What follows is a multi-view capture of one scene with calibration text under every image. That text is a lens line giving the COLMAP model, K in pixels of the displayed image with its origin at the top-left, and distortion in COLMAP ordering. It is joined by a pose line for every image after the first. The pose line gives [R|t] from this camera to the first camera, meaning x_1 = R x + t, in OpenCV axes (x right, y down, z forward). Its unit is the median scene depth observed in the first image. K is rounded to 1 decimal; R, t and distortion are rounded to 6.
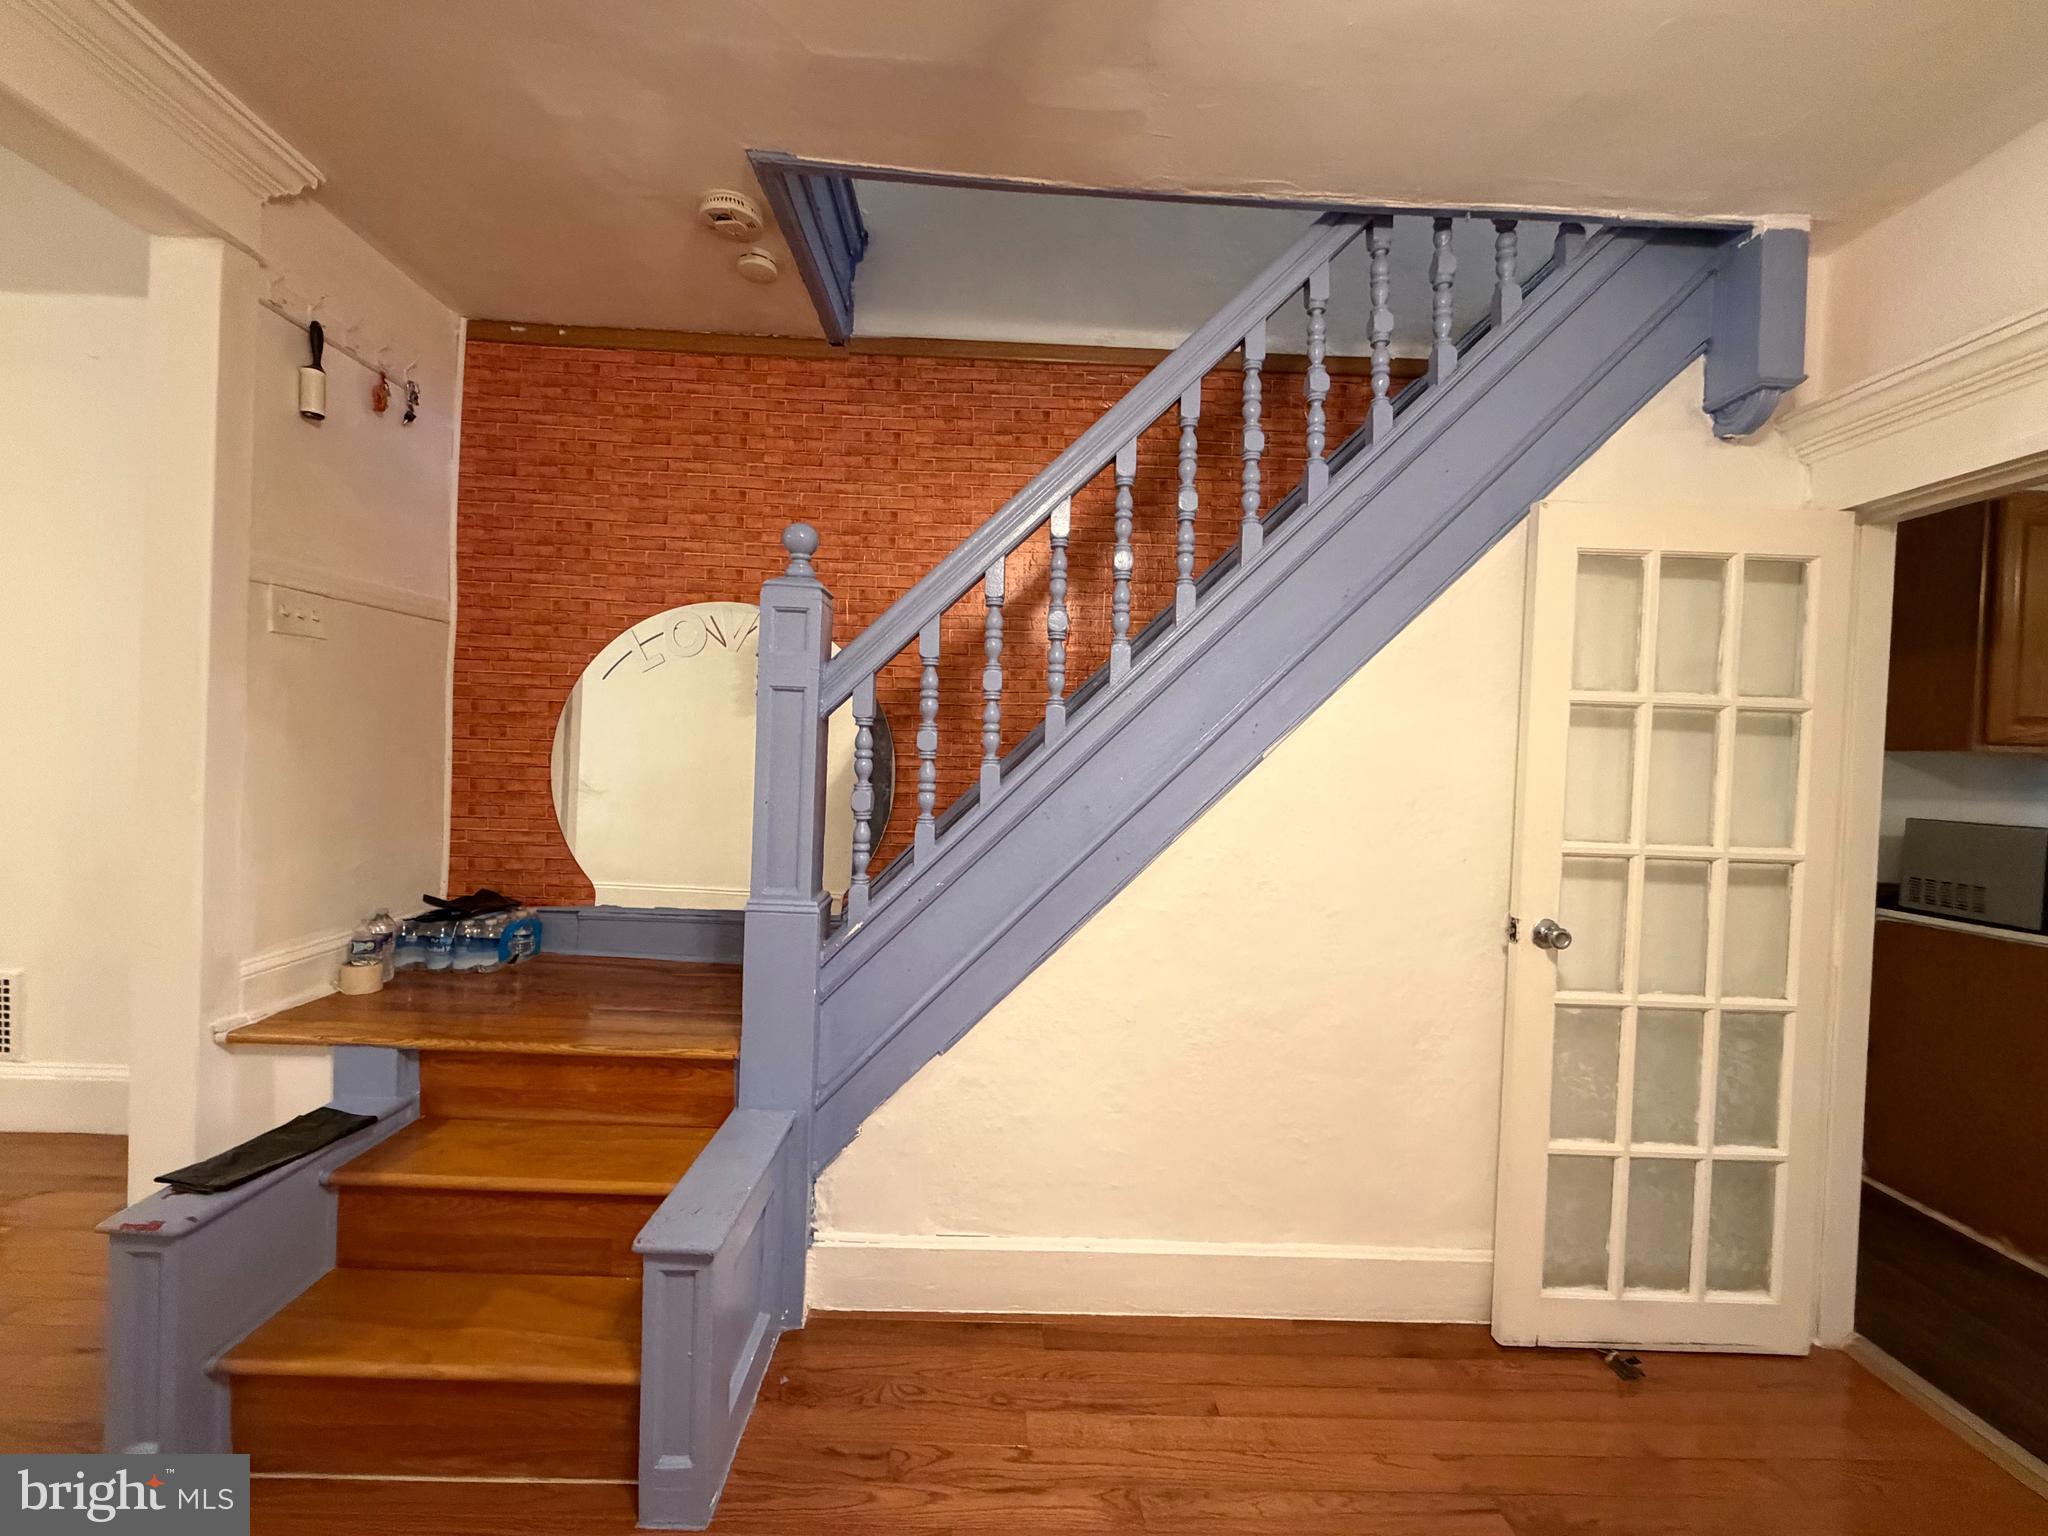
lens RADIAL K [[814.5, 0, 1013.0], [0, 814.5, 769.8], [0, 0, 1]] dist [0.001245, -0.000392]
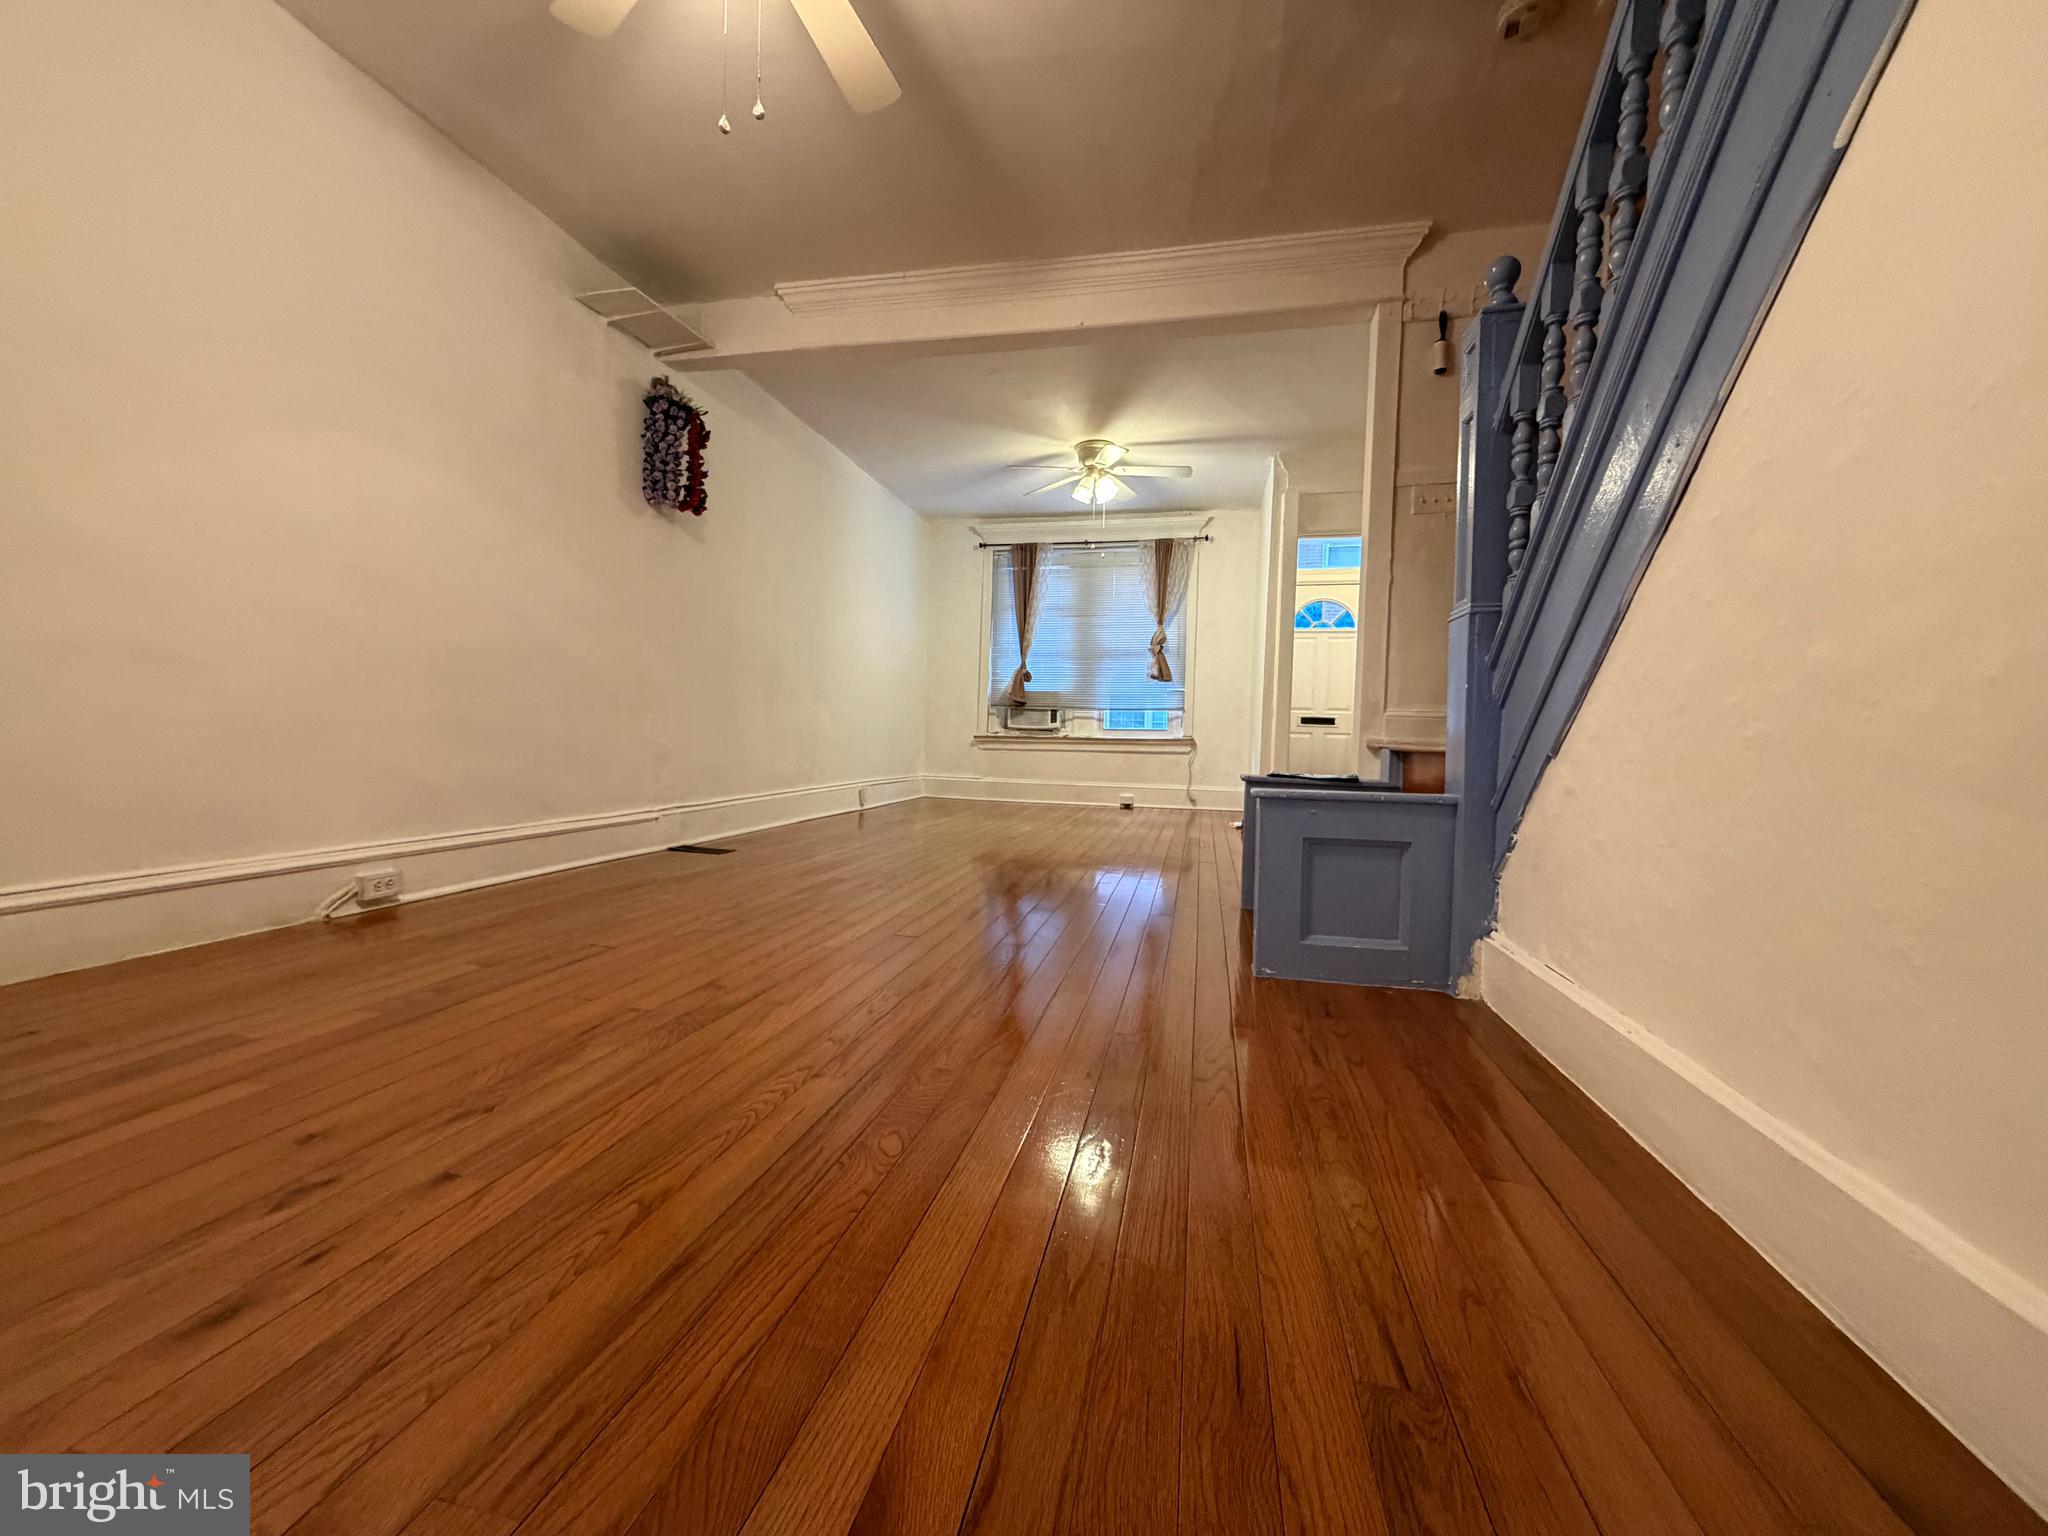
lens RADIAL K [[814.5, 0, 1018.2], [0, 814.5, 770.9], [0, 0, 1]] dist [0.001245, -0.000392]
pose [[-0.247651, -0.005273, -0.968835, 0.919053], [-0.049927, 0.998726, 0.007327, 0.389319], [0.967562, 0.050185, -0.247598, 0.665440]]
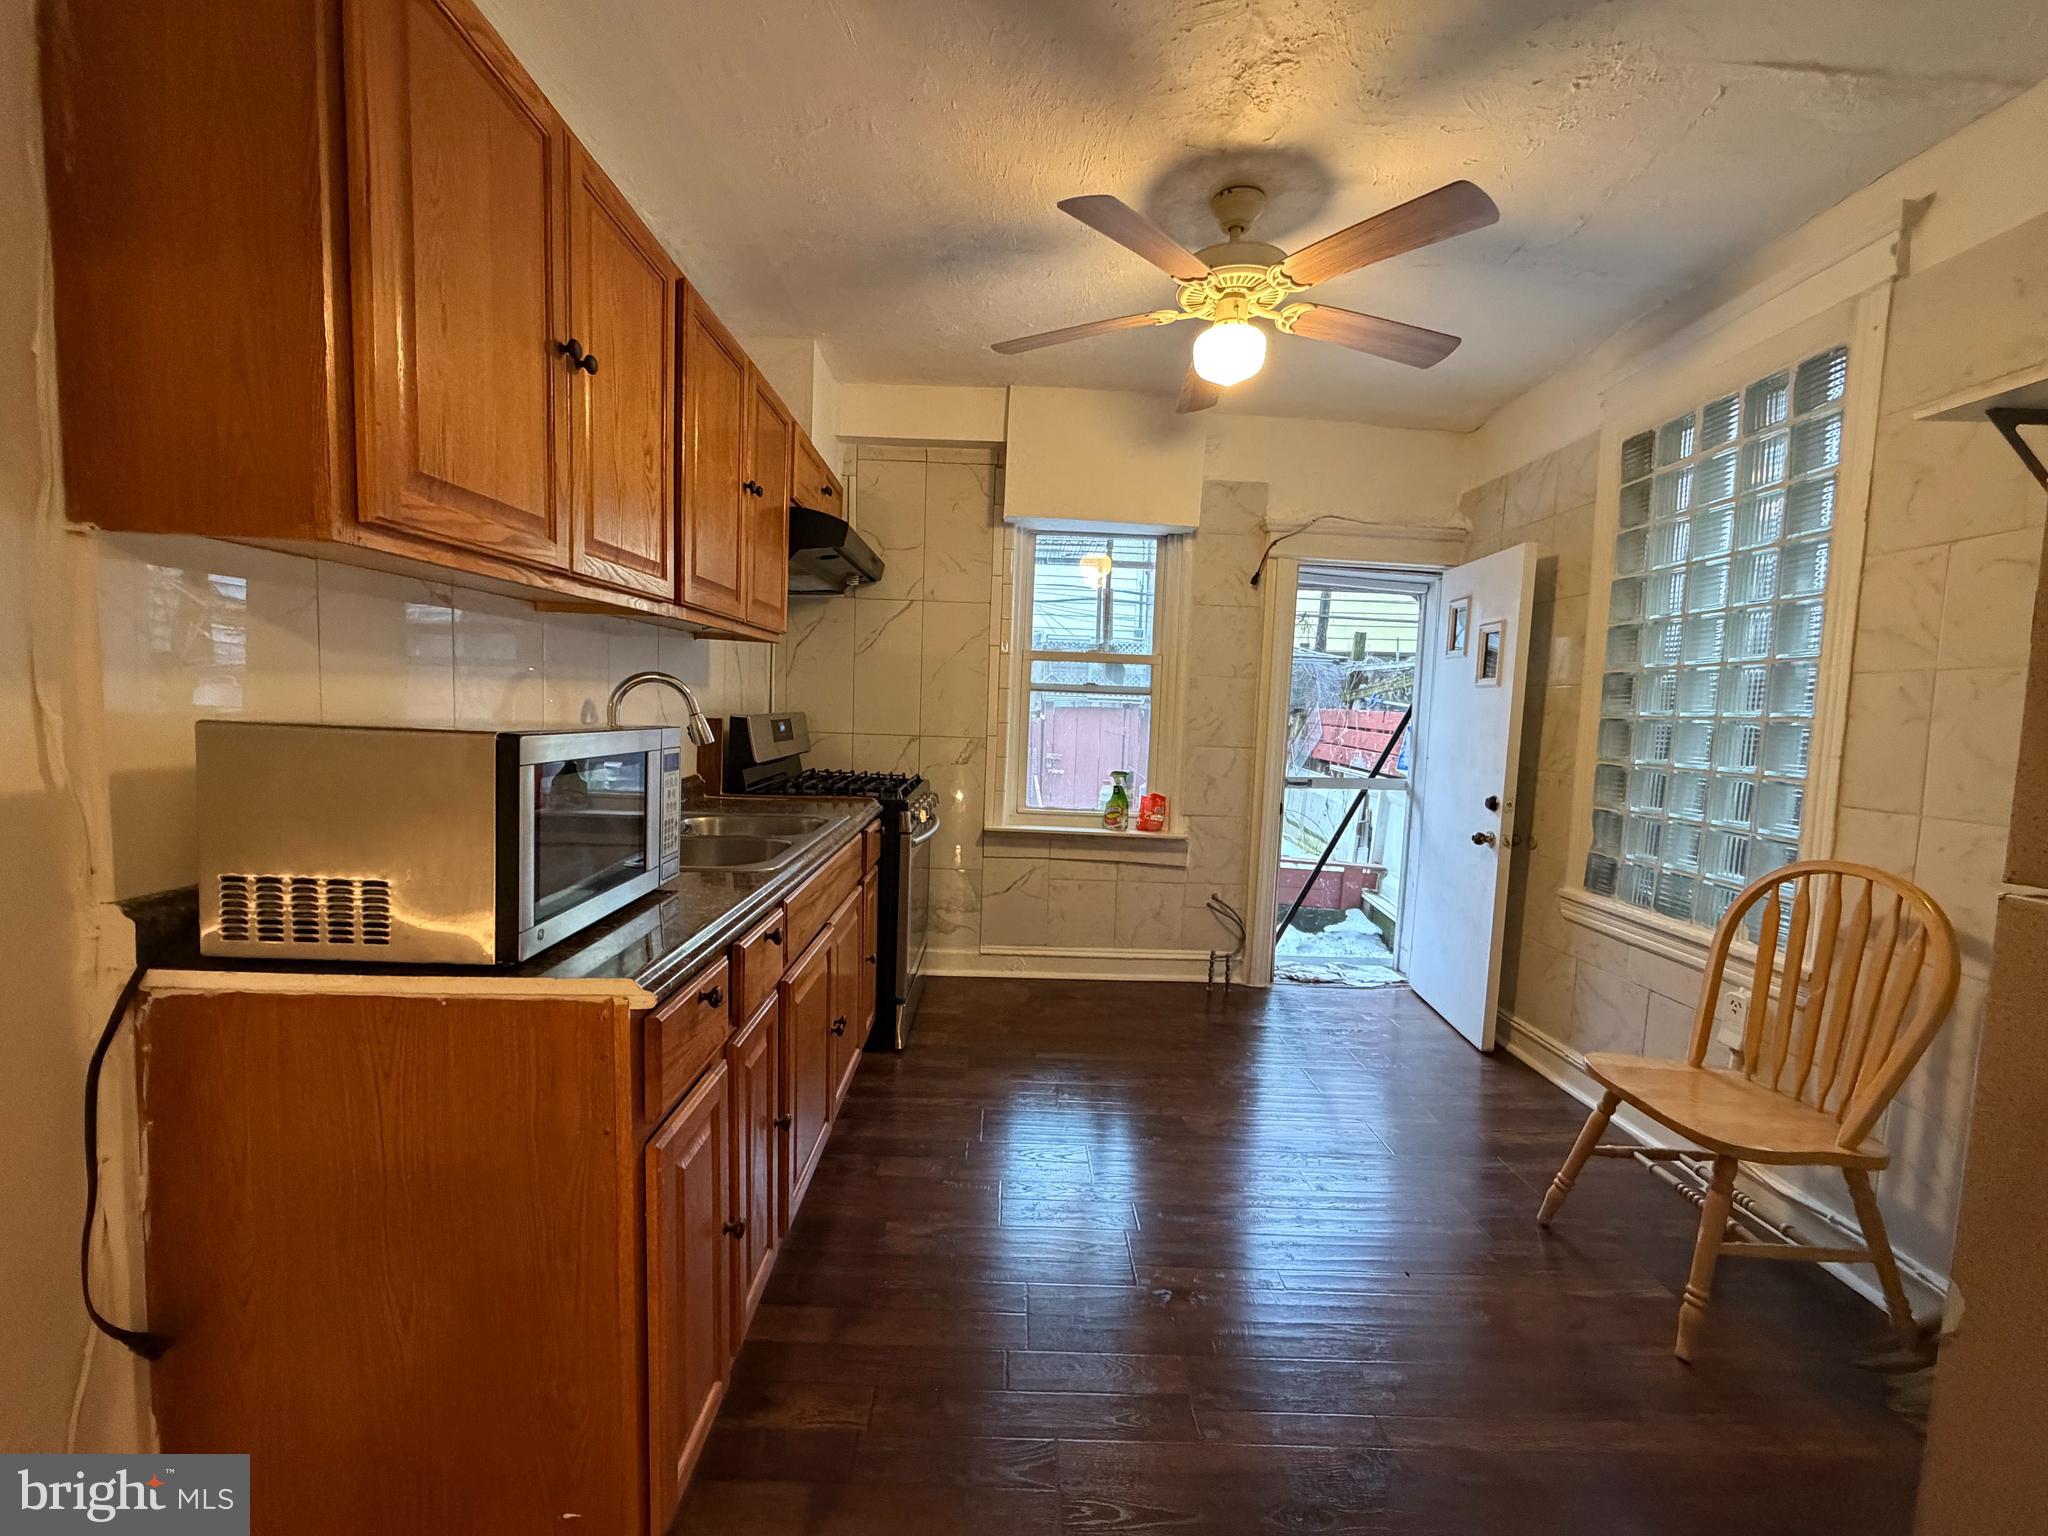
lens RADIAL K [[814.5, 0, 1018.1], [0, 814.5, 763.4], [0, 0, 1]] dist [0.001245, -0.000392]
pose [[0.011001, -0.111892, 0.993659, 0.994385], [-0.019842, 0.993500, 0.112094, 0.041187], [-0.999743, -0.020950, 0.008709, 0.847305]]
